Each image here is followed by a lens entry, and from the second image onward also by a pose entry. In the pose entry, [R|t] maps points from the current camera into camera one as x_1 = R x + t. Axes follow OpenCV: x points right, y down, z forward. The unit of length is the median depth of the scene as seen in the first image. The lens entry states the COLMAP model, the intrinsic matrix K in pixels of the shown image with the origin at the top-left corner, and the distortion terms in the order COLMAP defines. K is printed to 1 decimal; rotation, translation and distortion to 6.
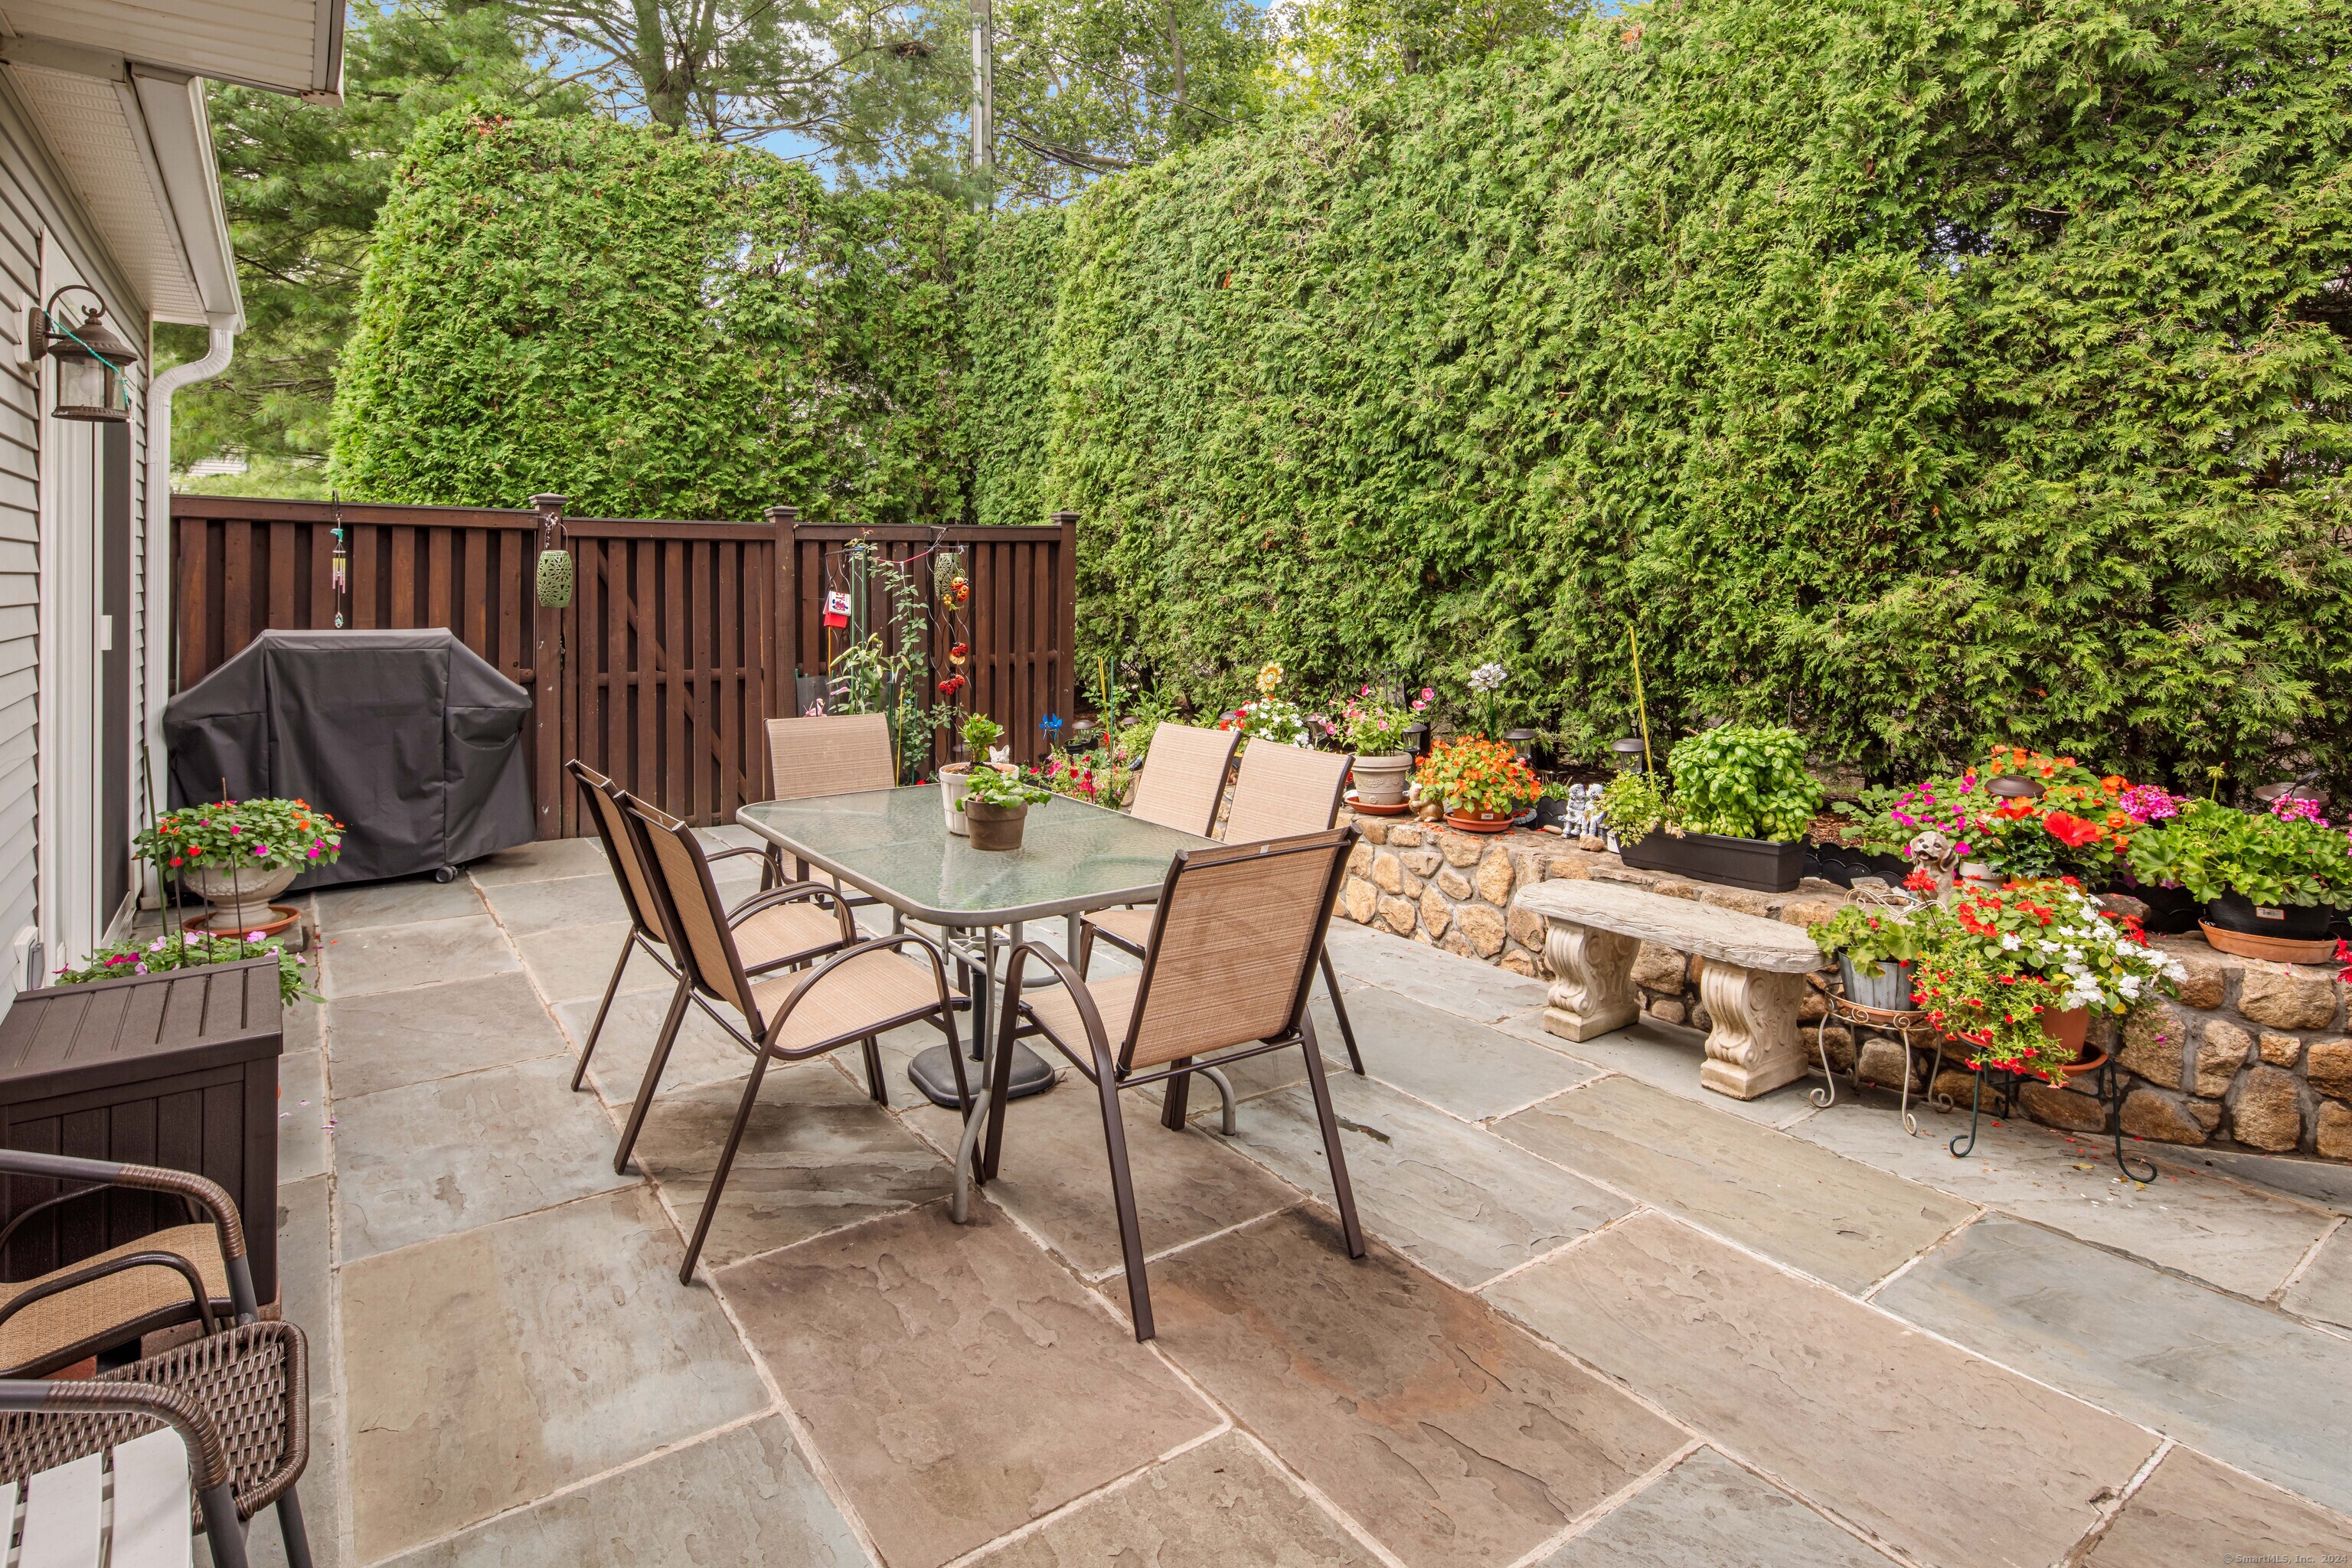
lens RADIAL K [[1151.0, 0, 1172.9], [0, 1151.0, 552.2], [0, 0, 1]] dist [0.007820, -0.006866]
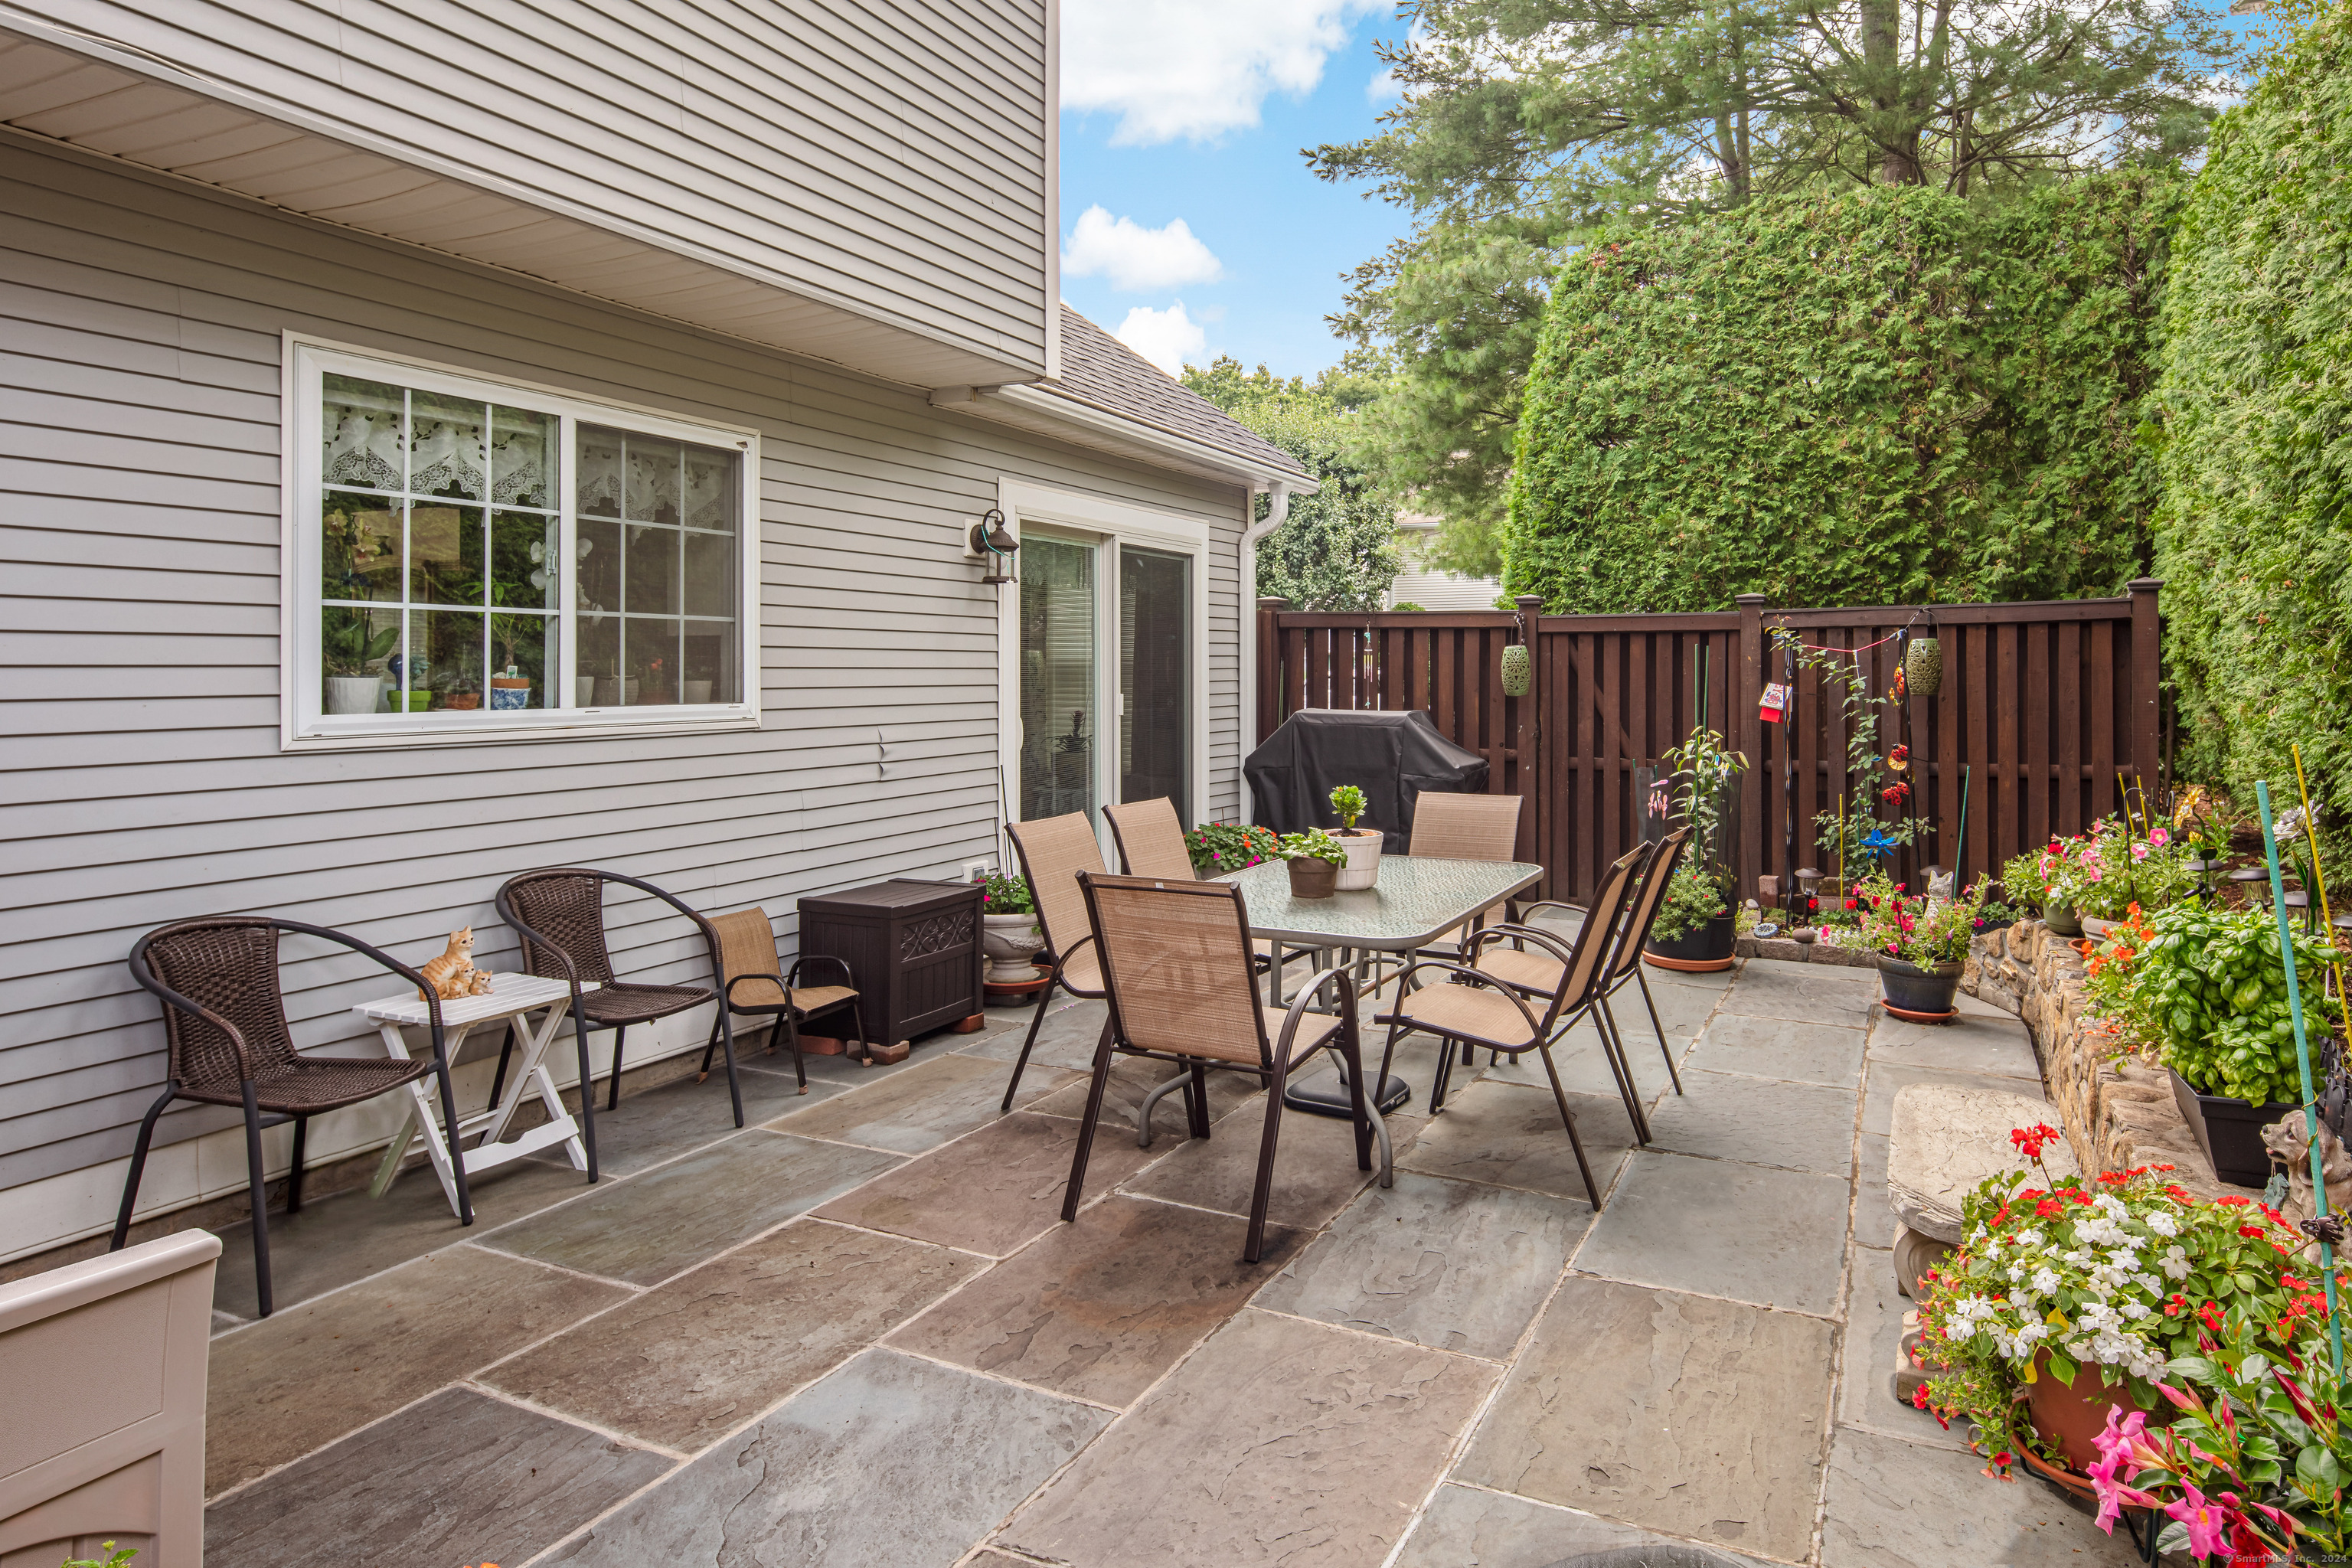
lens RADIAL K [[1207.8, 0, 1180.7], [0, 1207.8, 624.5], [0, 0, 1]] dist [0.004662, -0.006319]
pose [[0.548700, -0.035031, -0.835285, 0.162543], [0.022032, 0.999381, -0.027440, 0.001827], [0.835729, -0.003347, 0.549132, 0.041119]]
